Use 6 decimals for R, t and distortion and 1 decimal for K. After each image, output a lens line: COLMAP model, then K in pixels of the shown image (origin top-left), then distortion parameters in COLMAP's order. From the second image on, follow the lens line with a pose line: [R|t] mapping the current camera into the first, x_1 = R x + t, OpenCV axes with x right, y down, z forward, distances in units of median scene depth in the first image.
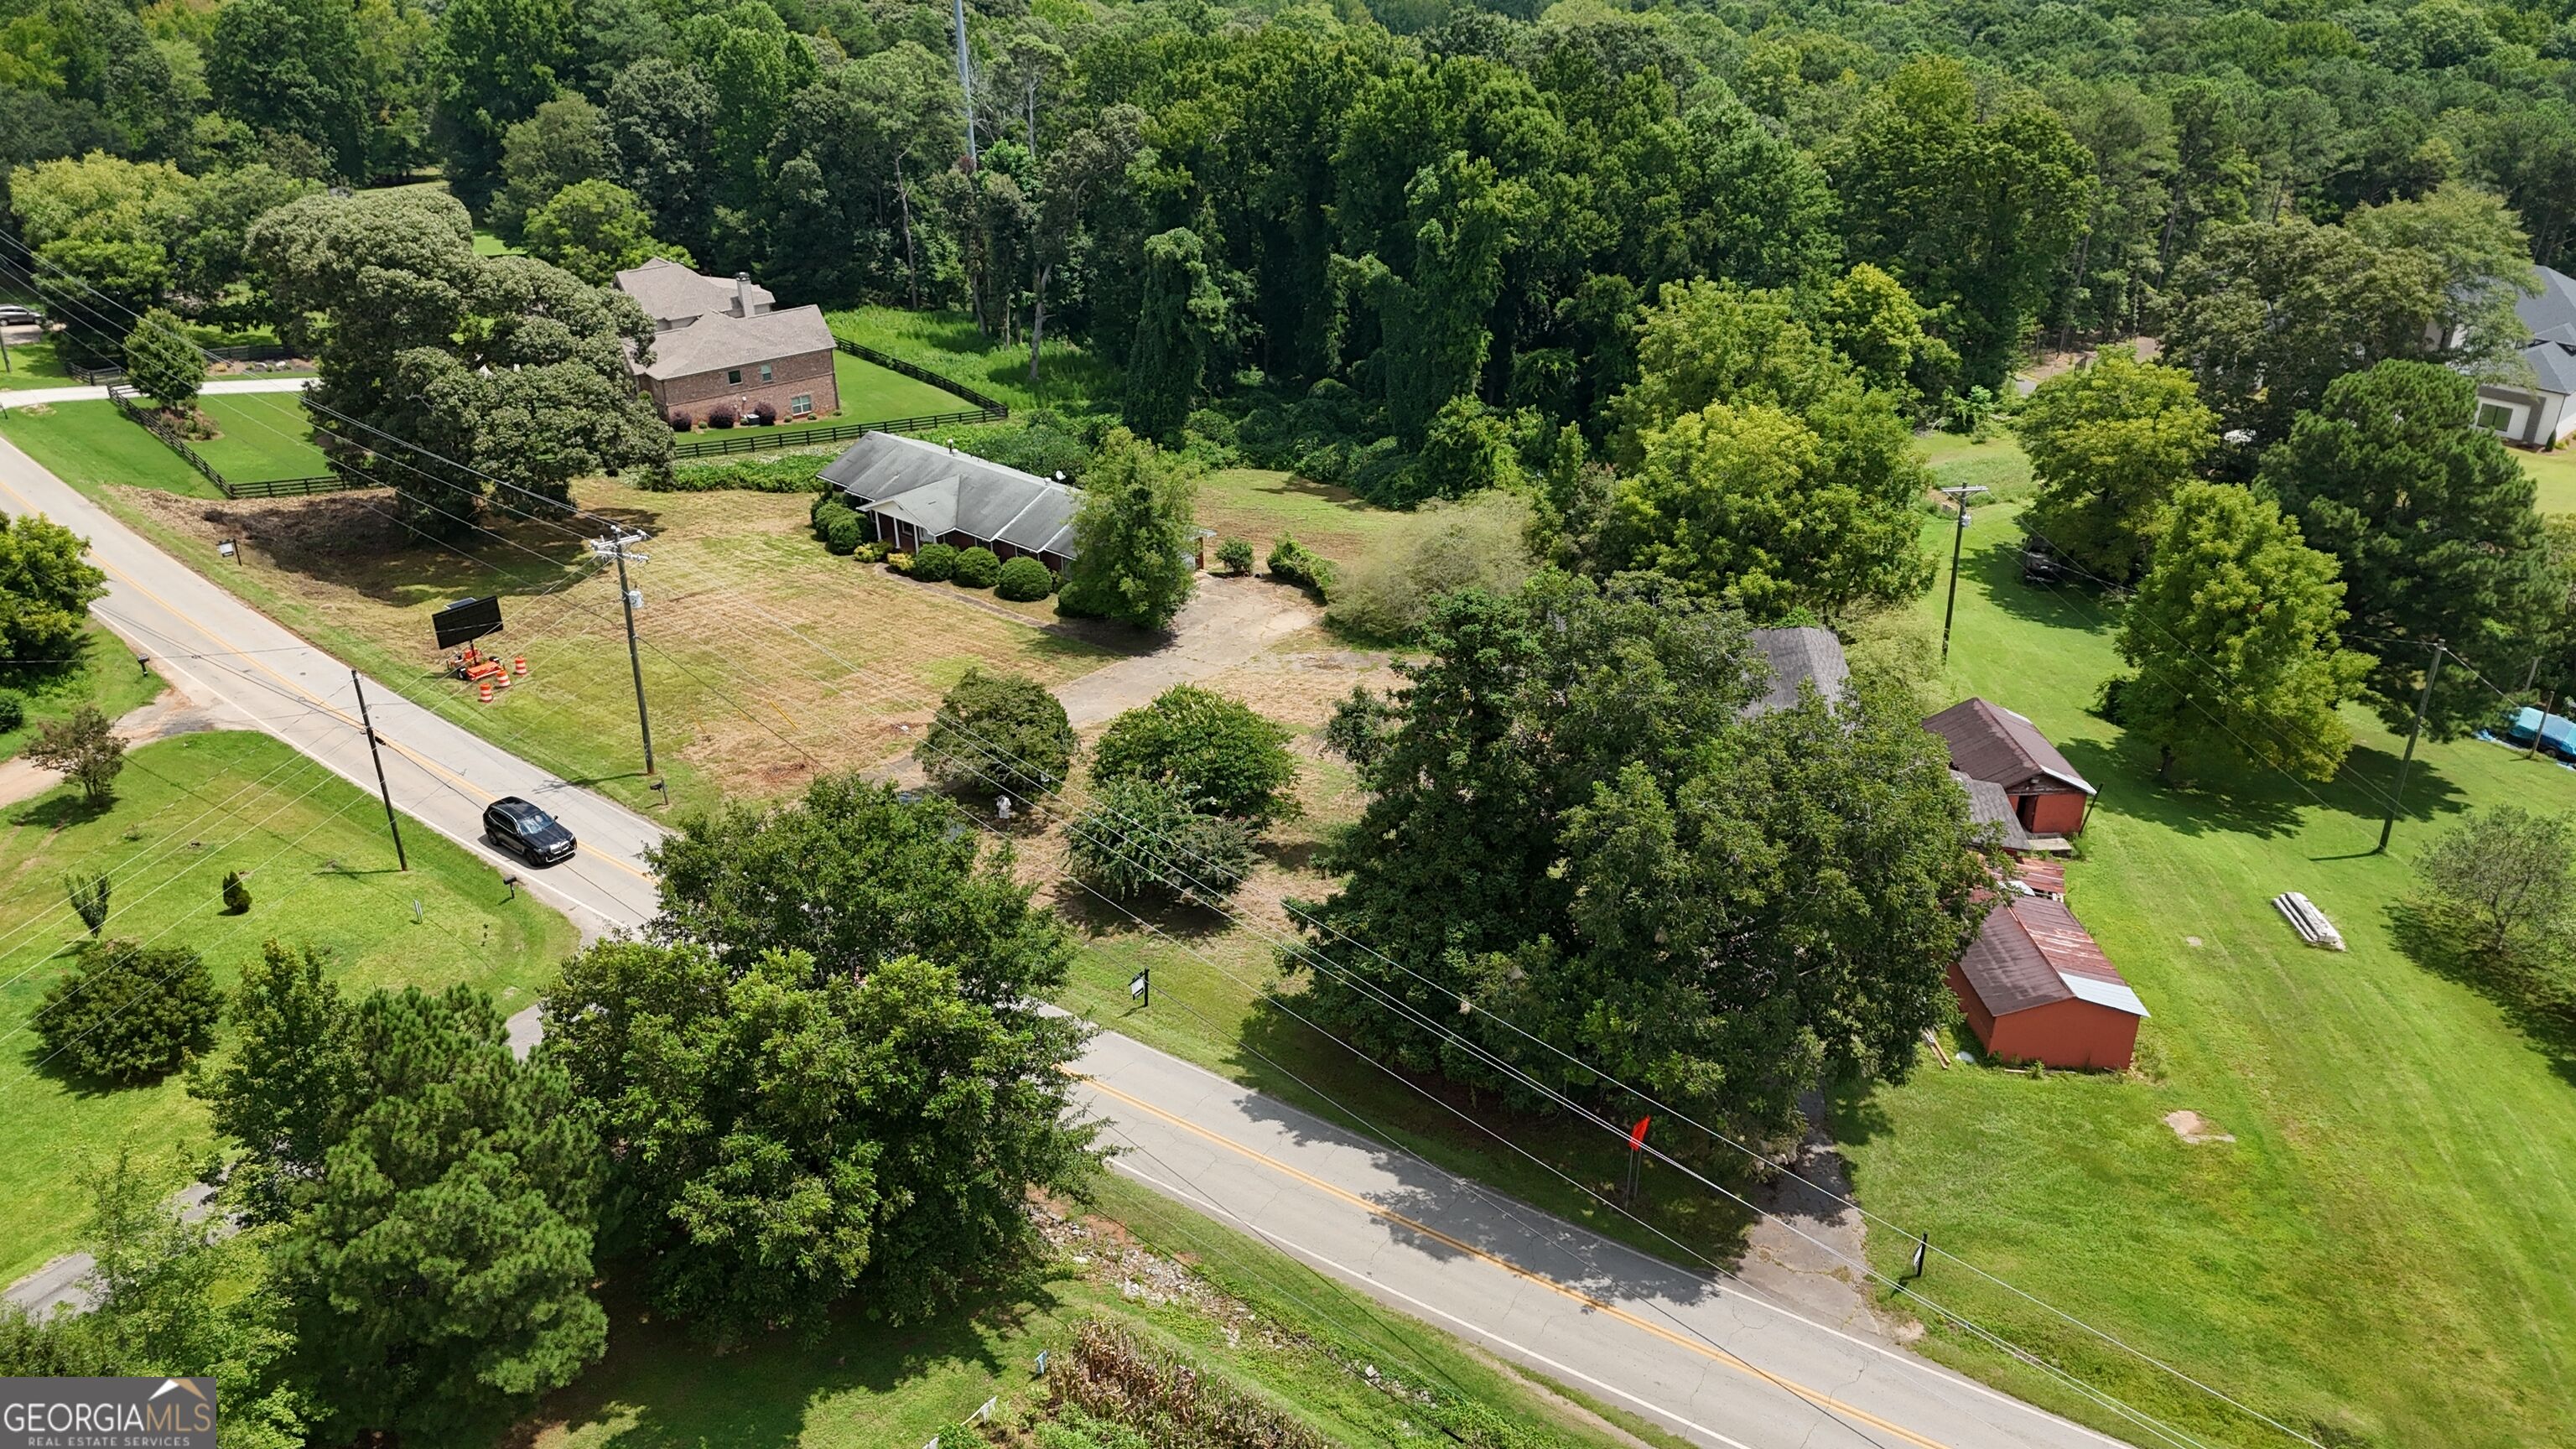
lens RADIAL K [[1864.4, 0, 1288.9], [0, 1864.4, 755.4], [0, 0, 1]] dist [0.093699, -0.102877]
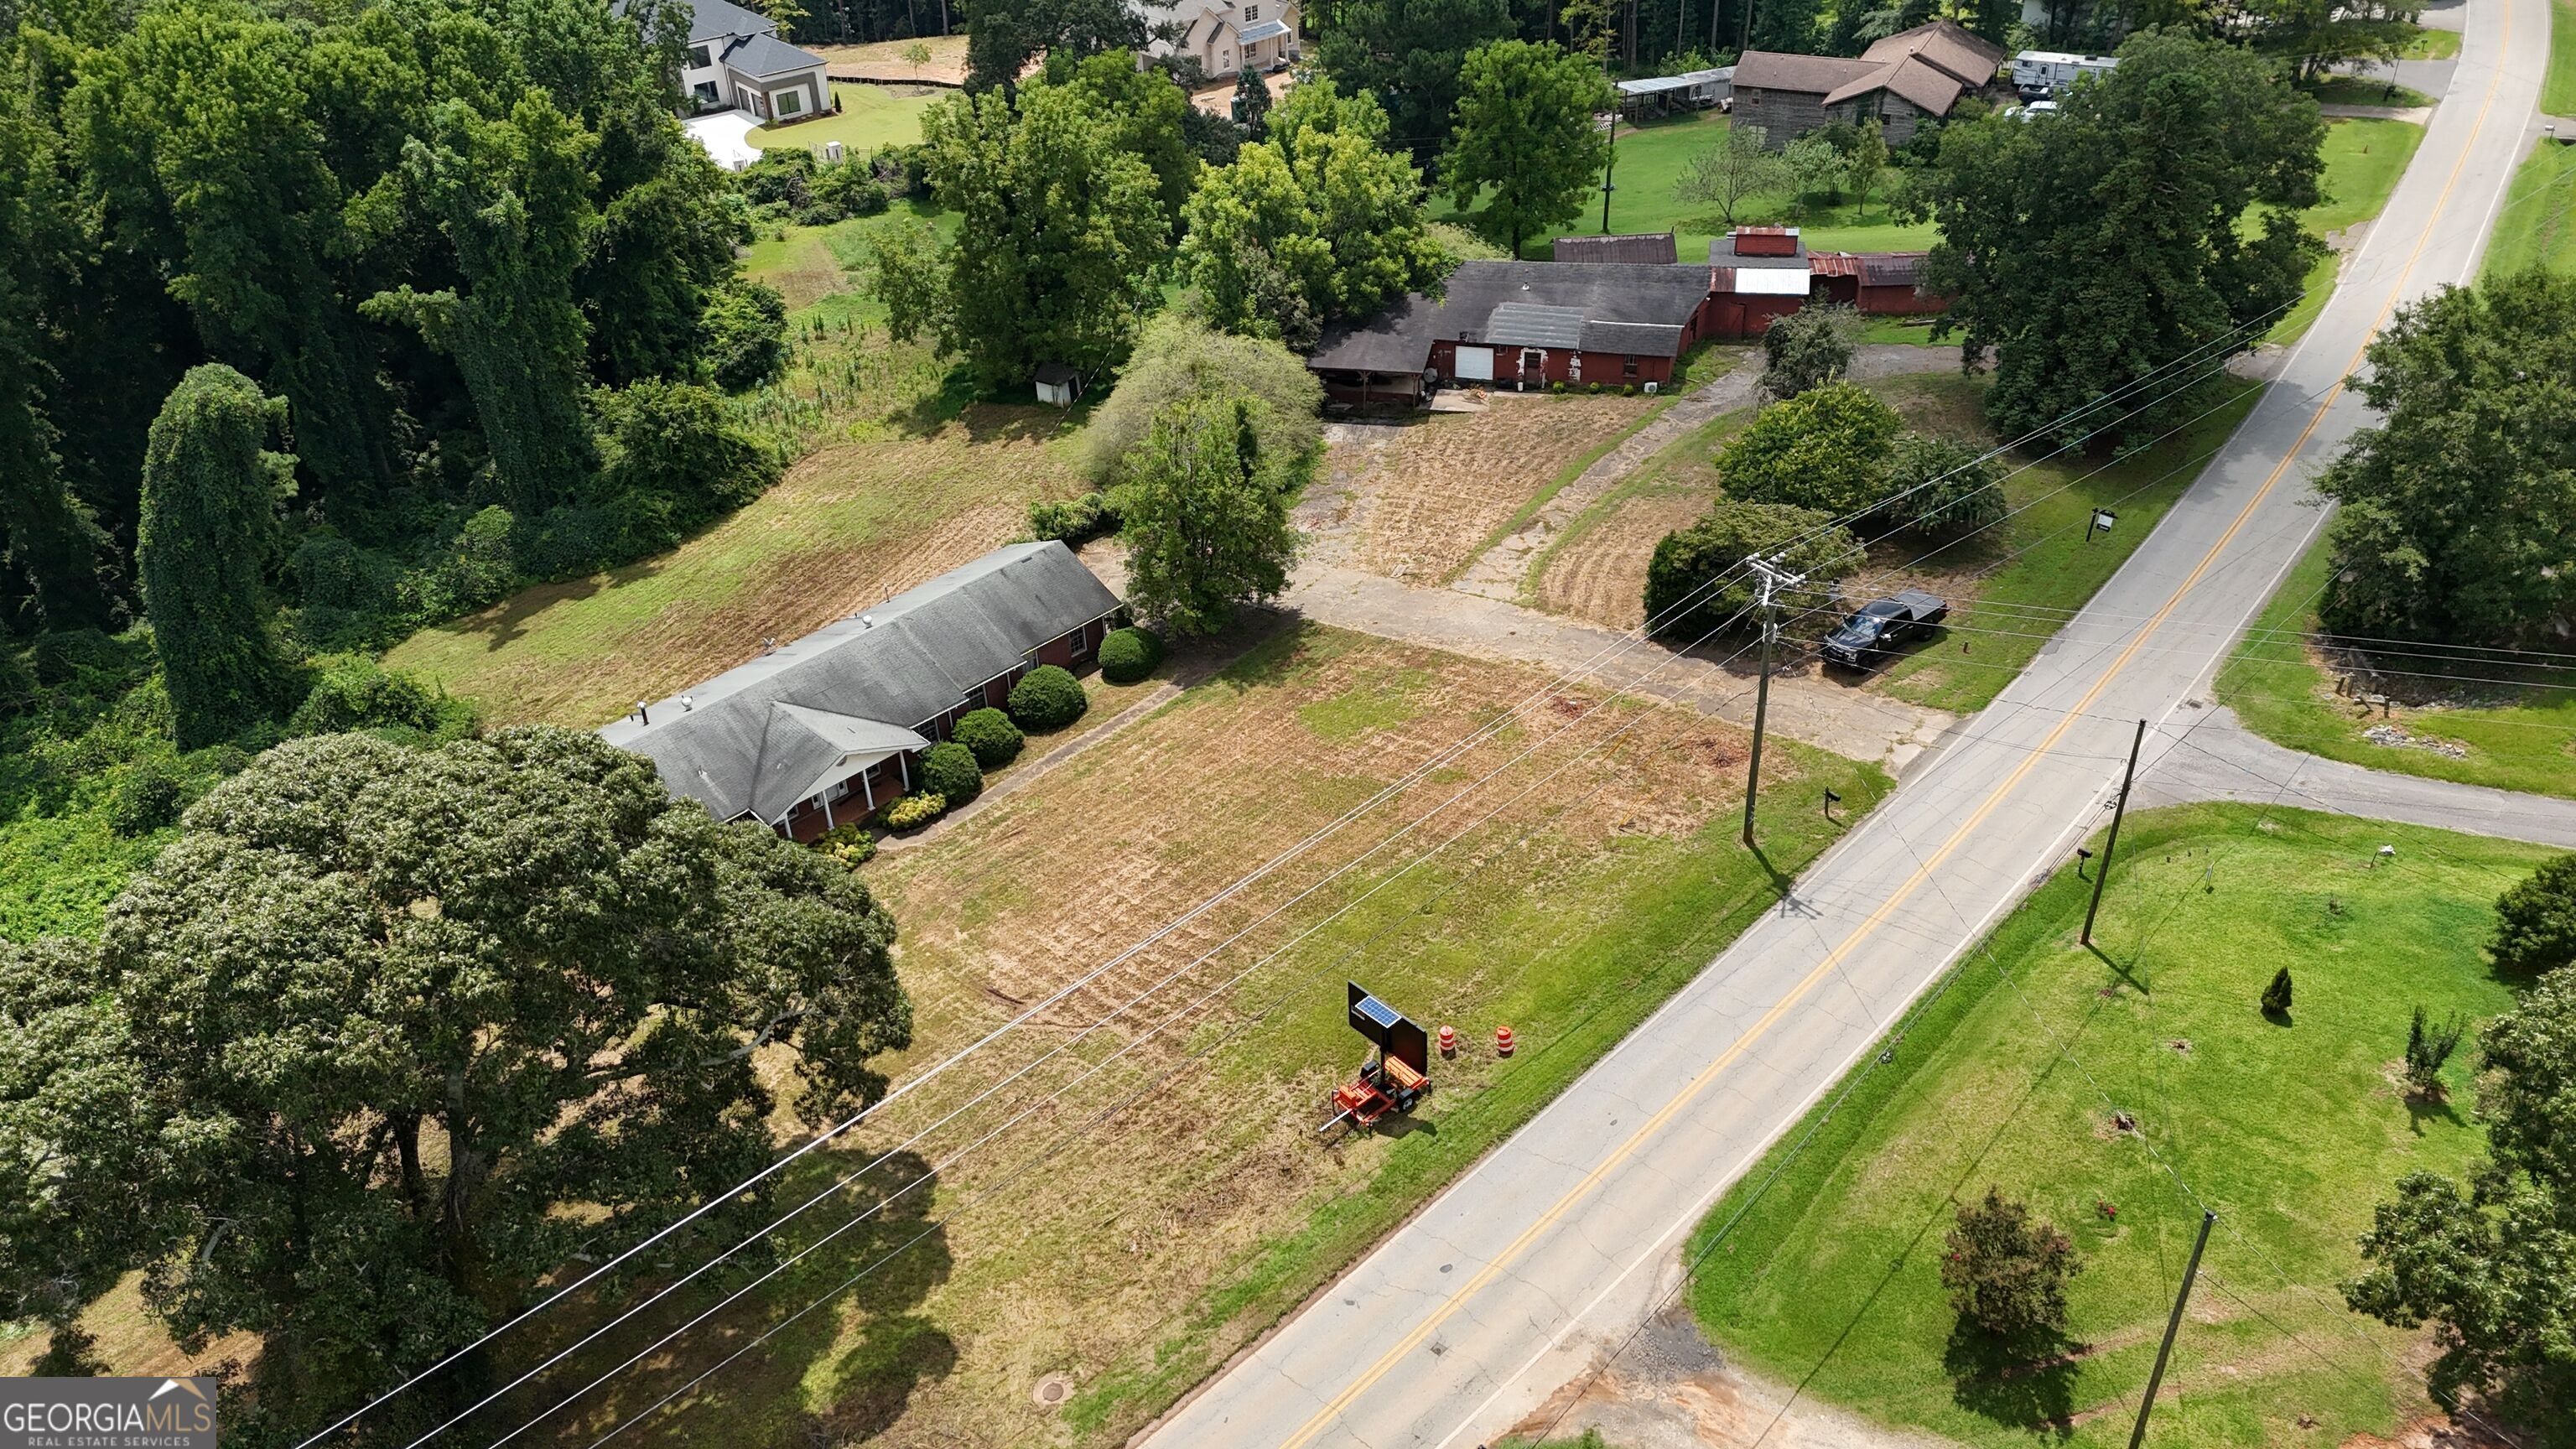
lens RADIAL K [[1896.1, 0, 1289.1], [0, 1896.1, 713.2], [0, 0, 1]] dist [0.091457, -0.095389]
pose [[0.079567, -0.547600, 0.832949, -0.765566], [0.495298, 0.746869, 0.443696, -0.375636], [-0.865072, 0.377254, 0.330651, 0.663064]]
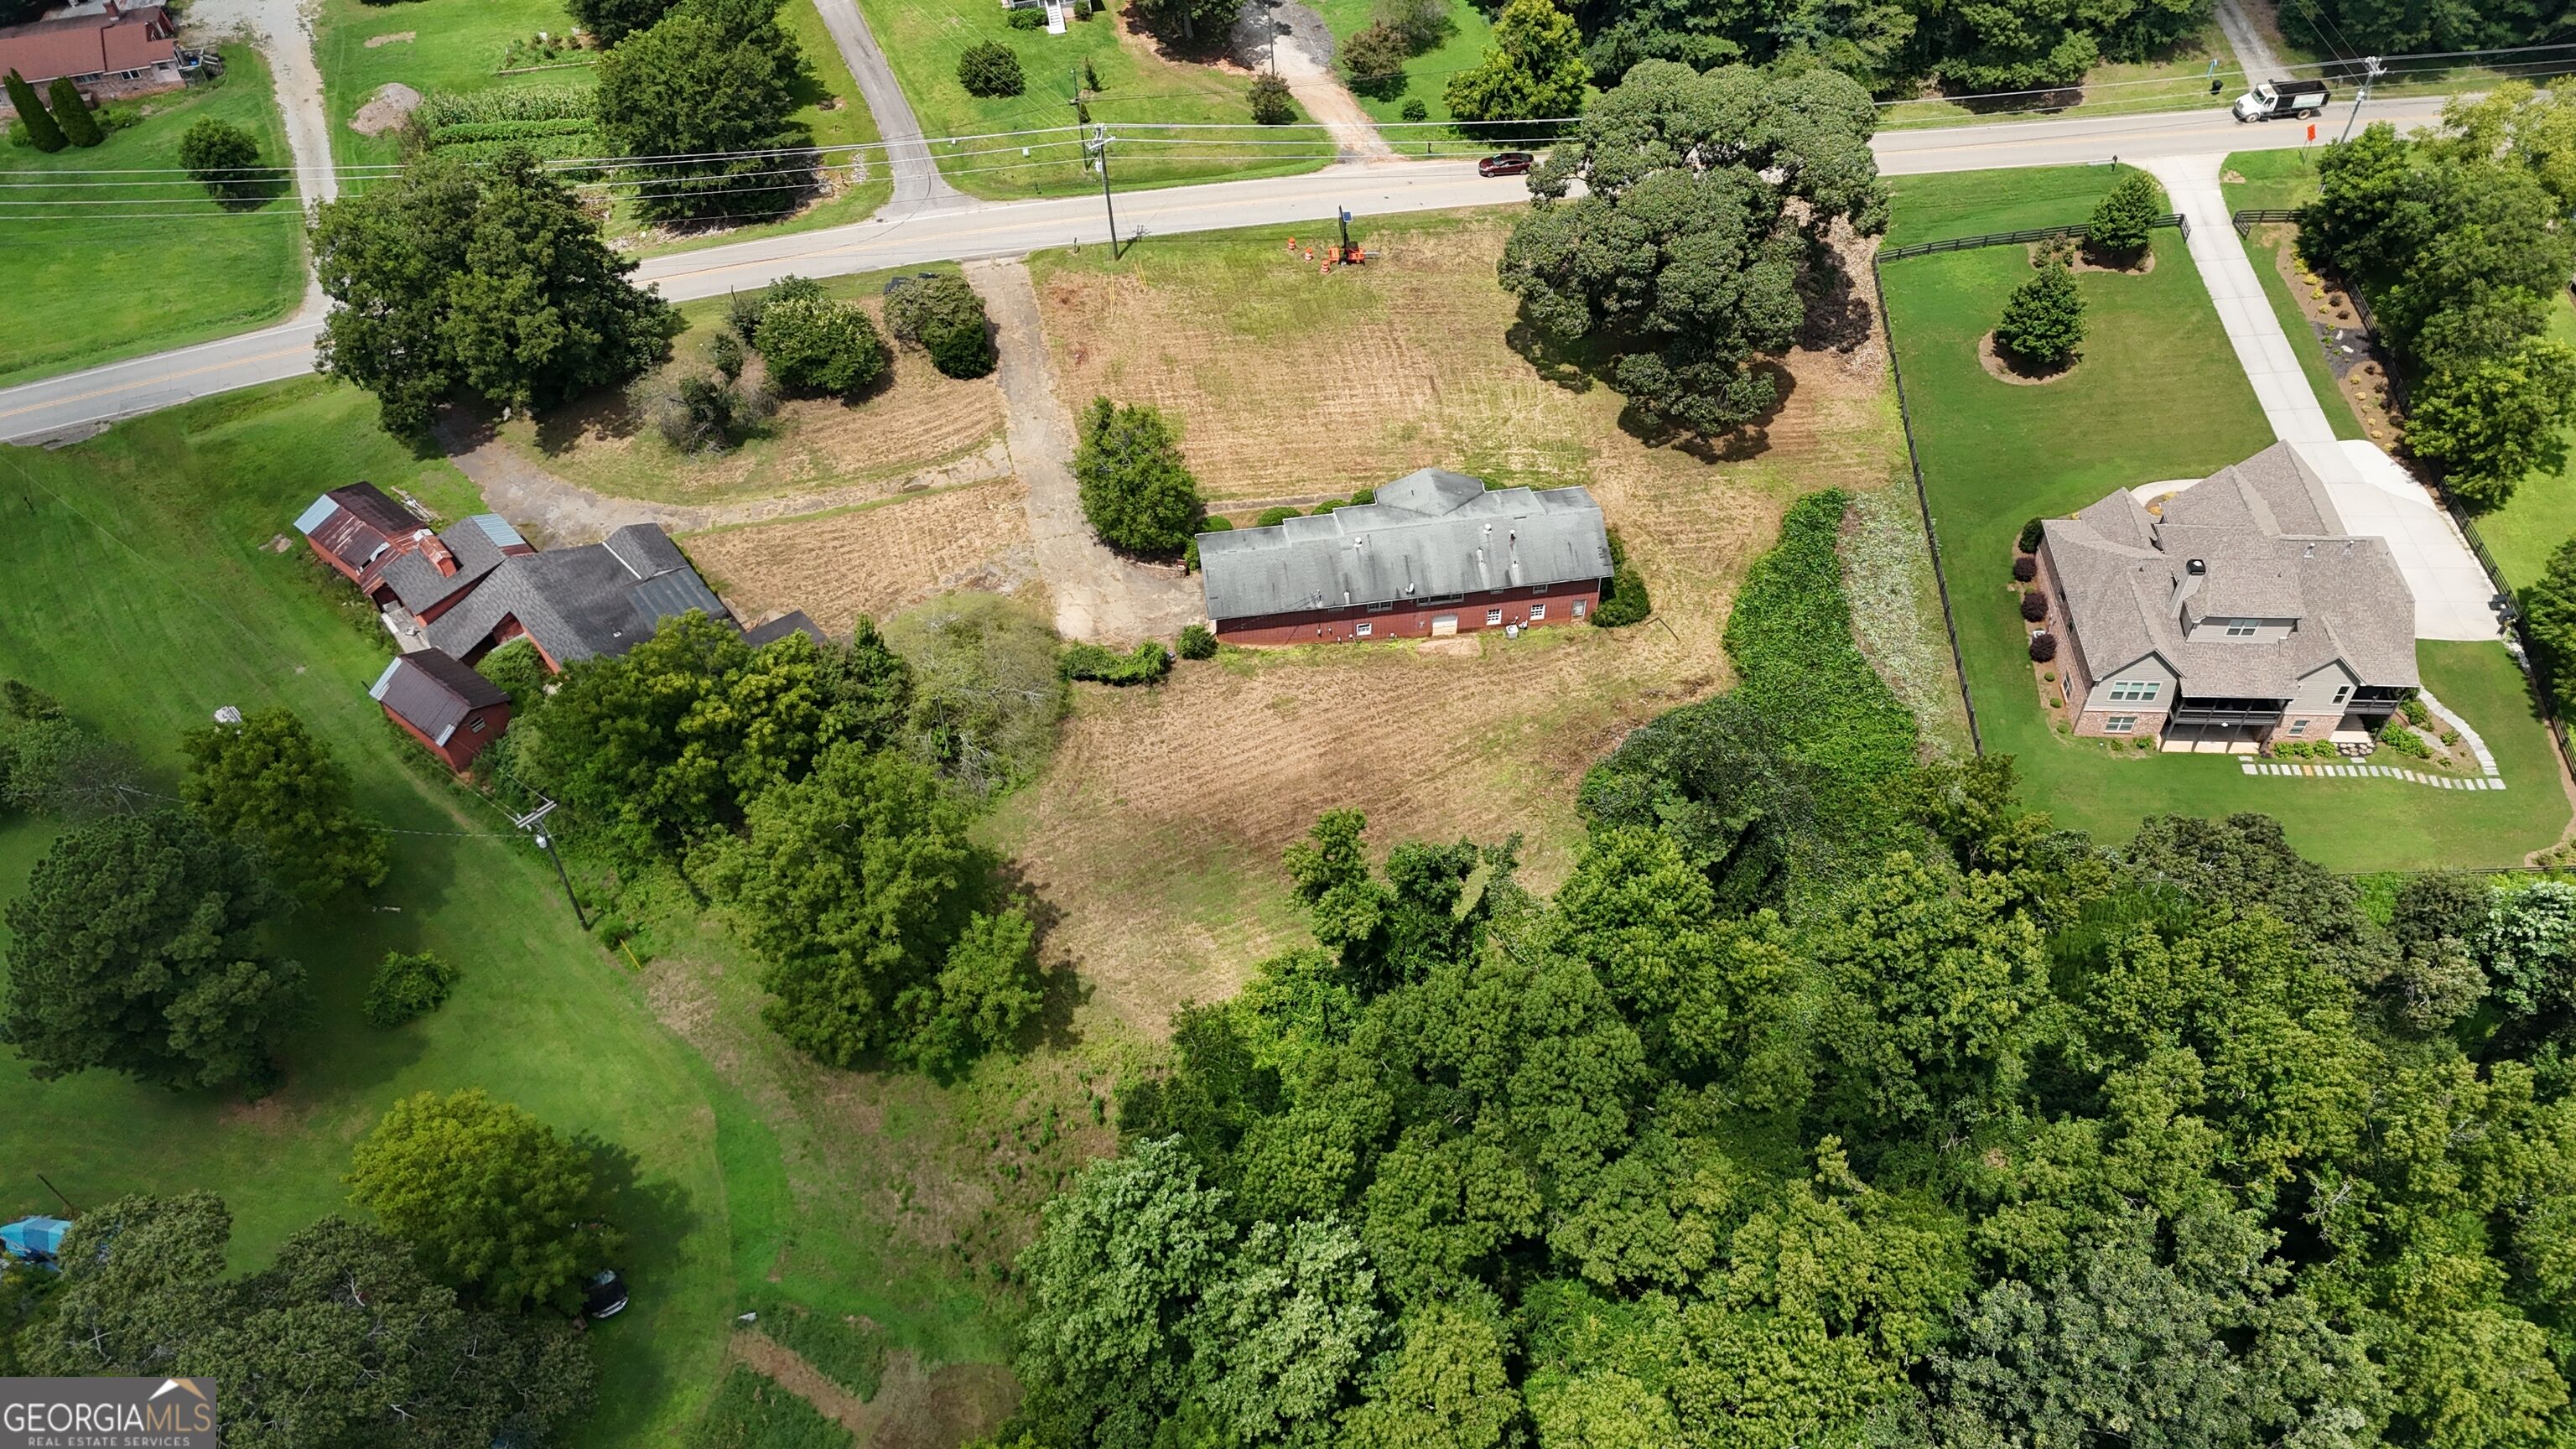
lens RADIAL K [[1896.1, 0, 1289.1], [0, 1896.1, 713.2], [0, 0, 1]] dist [0.091457, -0.095389]
pose [[-0.667156, 0.565665, -0.484691, 0.499417], [-0.315791, 0.374536, 0.871779, -1.086261], [0.674670, 0.734674, -0.071242, 1.169569]]
